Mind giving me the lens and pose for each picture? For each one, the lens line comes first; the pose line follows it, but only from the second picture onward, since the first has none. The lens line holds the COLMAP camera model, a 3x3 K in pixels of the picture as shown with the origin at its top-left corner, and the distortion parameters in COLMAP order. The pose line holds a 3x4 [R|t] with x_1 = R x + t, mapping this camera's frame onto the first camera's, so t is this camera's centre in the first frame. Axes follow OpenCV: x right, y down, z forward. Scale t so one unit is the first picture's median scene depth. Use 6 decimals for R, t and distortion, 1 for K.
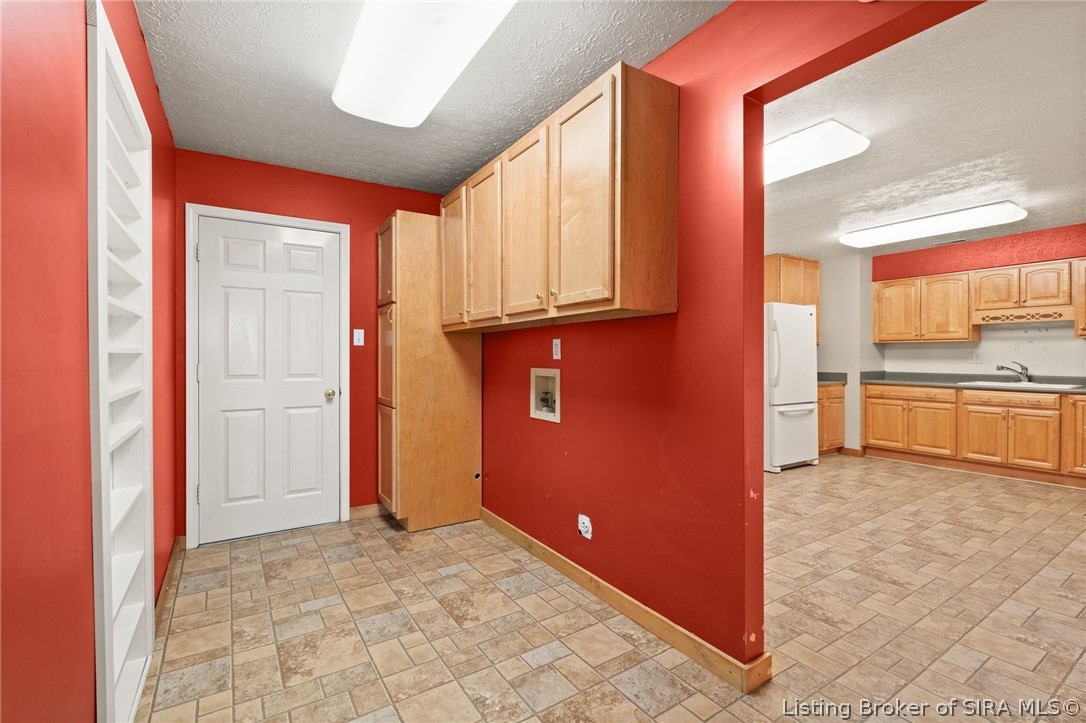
lens RADIAL K [[482.6, 0, 543.0], [0, 482.6, 361.5], [0, 0, 1]] dist [-0.000681, -0.000080]
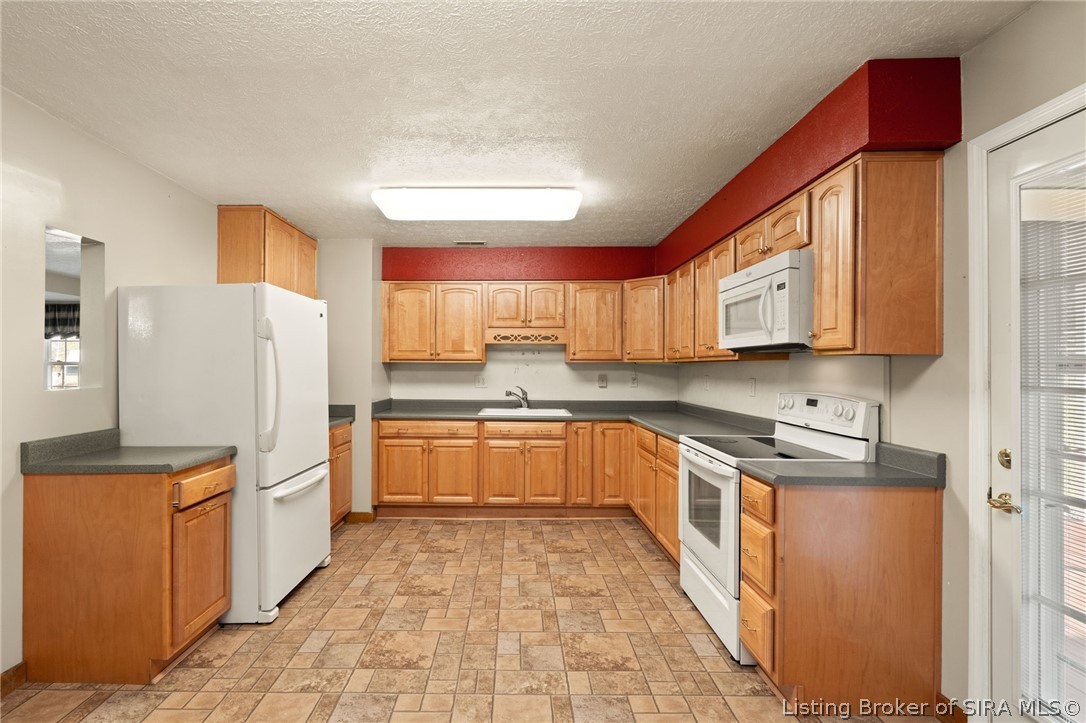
lens RADIAL K [[494.1, 0, 511.6], [0, 494.1, 363.7], [0, 0, 1]] dist [-0.001275, -0.000076]
pose [[0.550702, 0.007833, 0.834665, 0.179376], [0.006232, 0.999890, -0.013496, -0.028716], [-0.834678, 0.012633, 0.550593, 0.475766]]
